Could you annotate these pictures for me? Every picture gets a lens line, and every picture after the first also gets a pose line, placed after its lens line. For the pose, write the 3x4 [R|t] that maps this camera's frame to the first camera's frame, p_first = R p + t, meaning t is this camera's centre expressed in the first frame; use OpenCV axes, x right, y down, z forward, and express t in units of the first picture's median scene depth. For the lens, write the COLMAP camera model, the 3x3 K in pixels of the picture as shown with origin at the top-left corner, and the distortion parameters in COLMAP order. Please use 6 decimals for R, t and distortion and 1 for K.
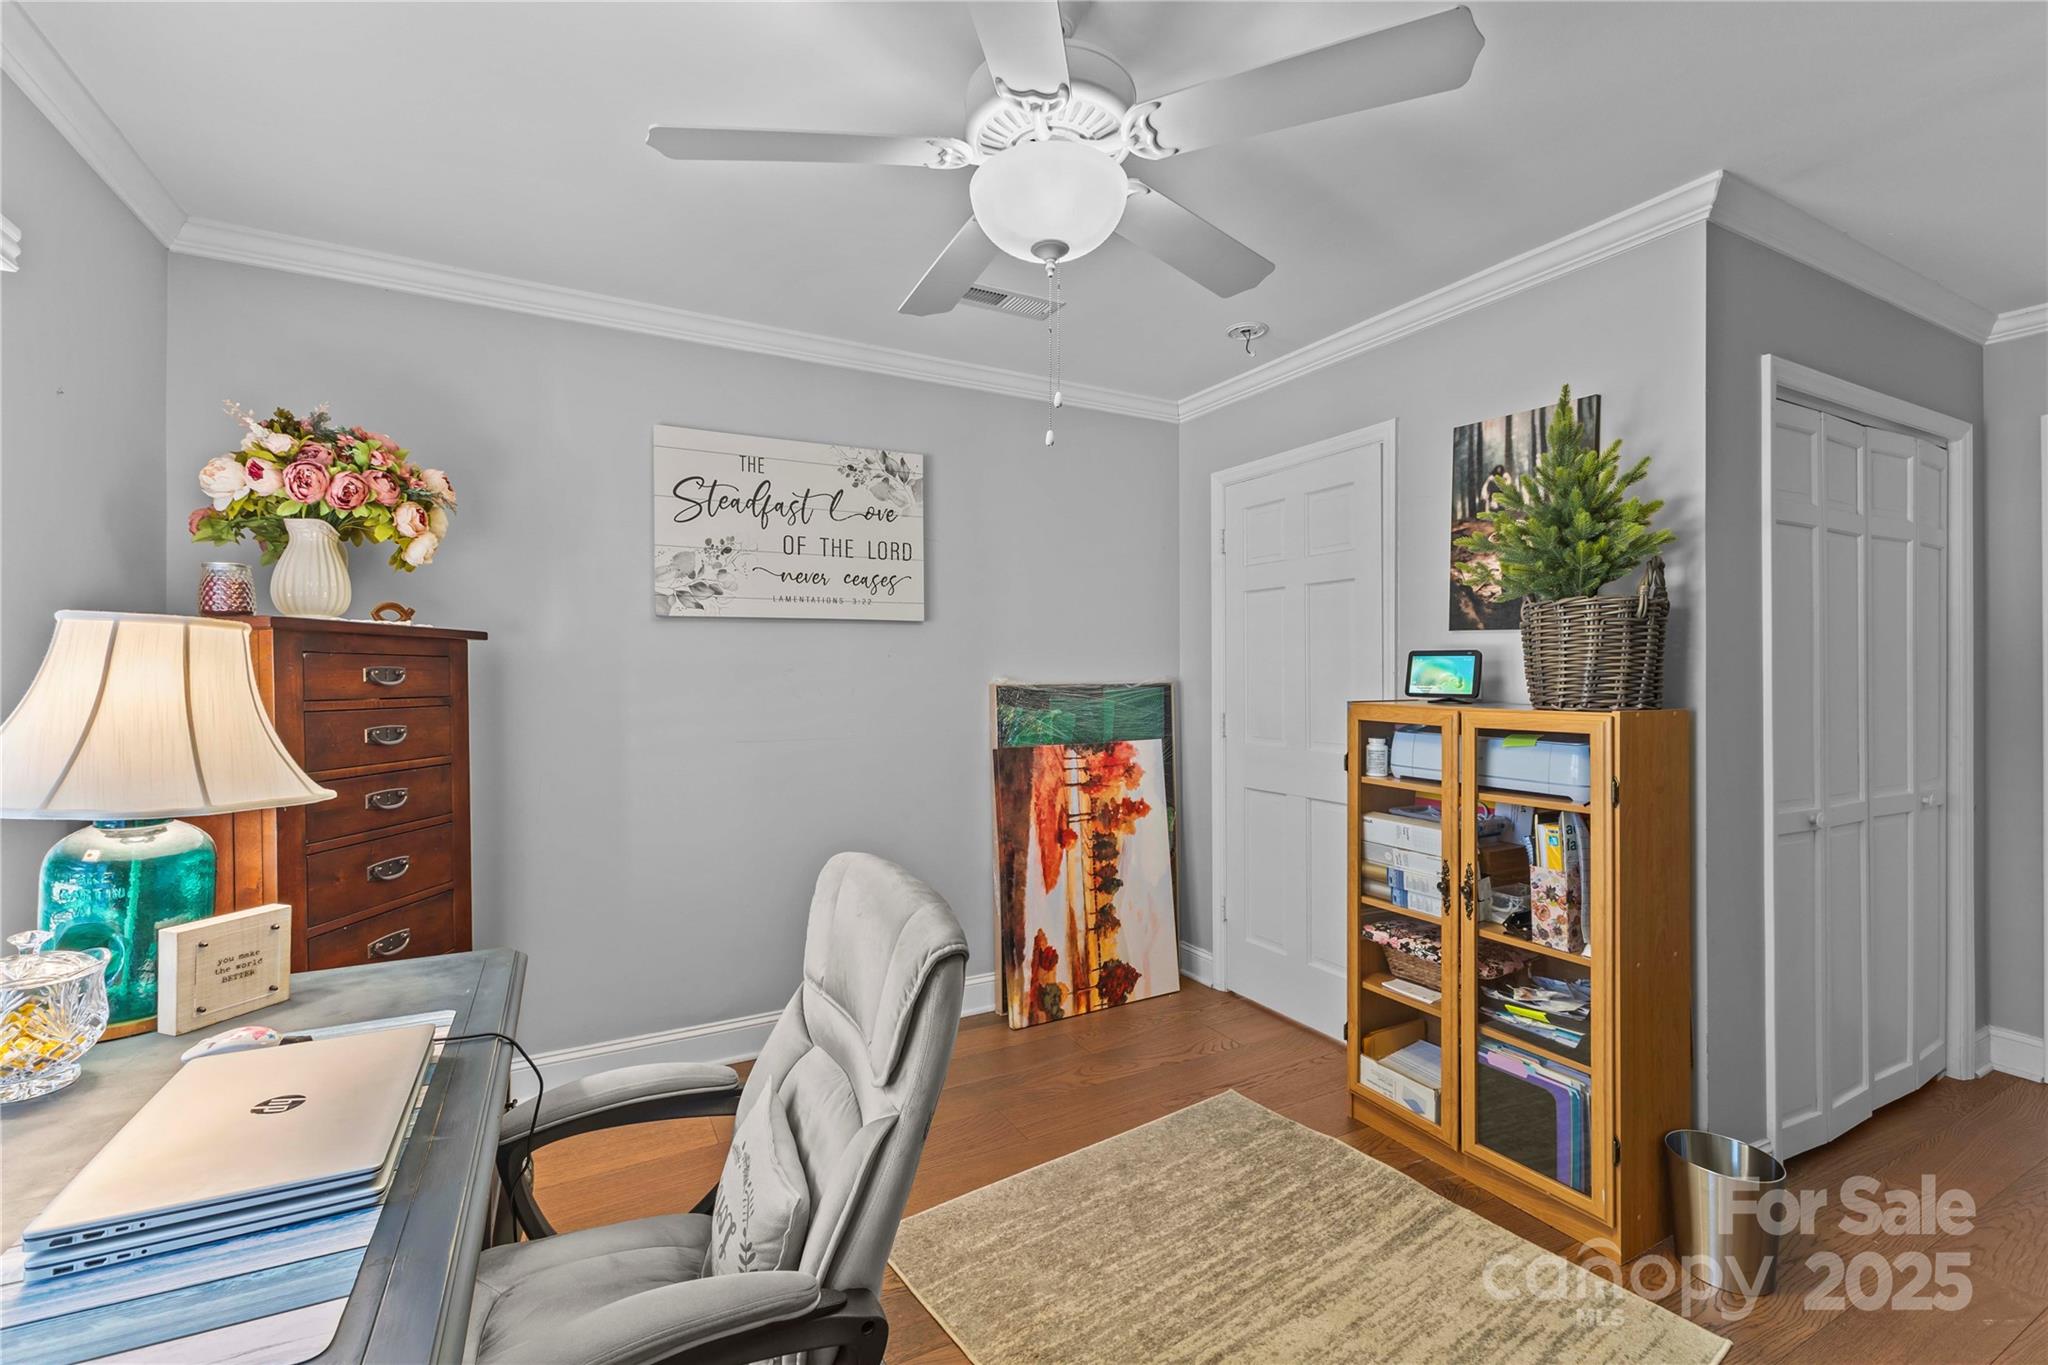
lens RADIAL K [[886.3, 0, 1027.9], [0, 886.3, 675.3], [0, 0, 1]] dist [0.012662, 0.000132]
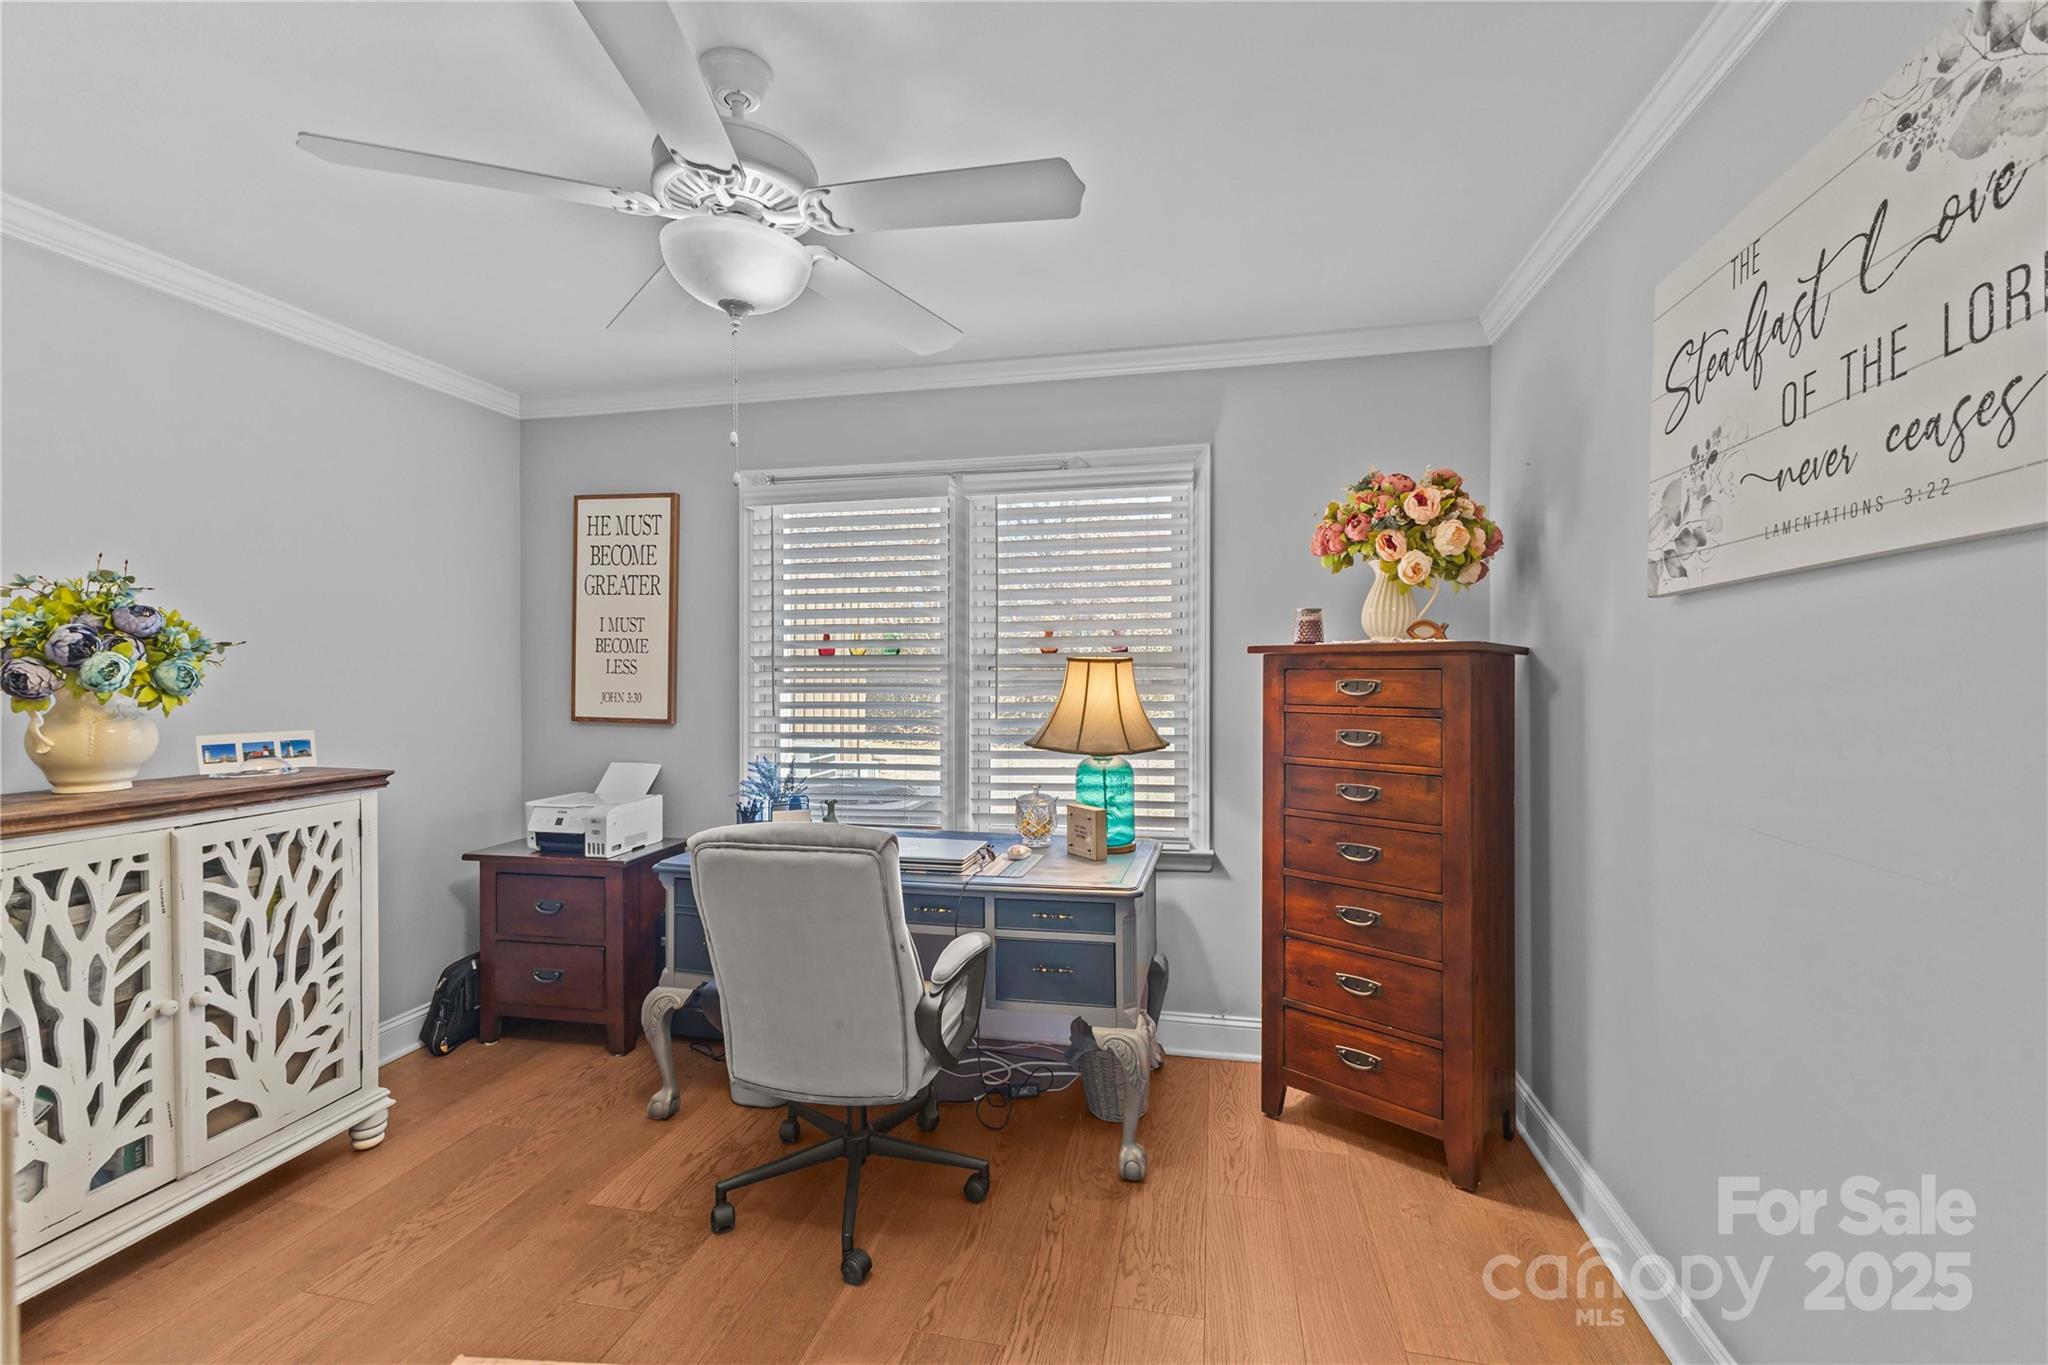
lens RADIAL K [[886.3, 0, 1027.9], [0, 886.3, 675.3], [0, 0, 1]] dist [0.012662, 0.000132]
pose [[-0.649681, 0.005585, -0.760186, 0.328312], [0.005480, 0.999981, 0.002663, -0.015611], [0.760187, -0.002436, -0.649700, 1.035970]]
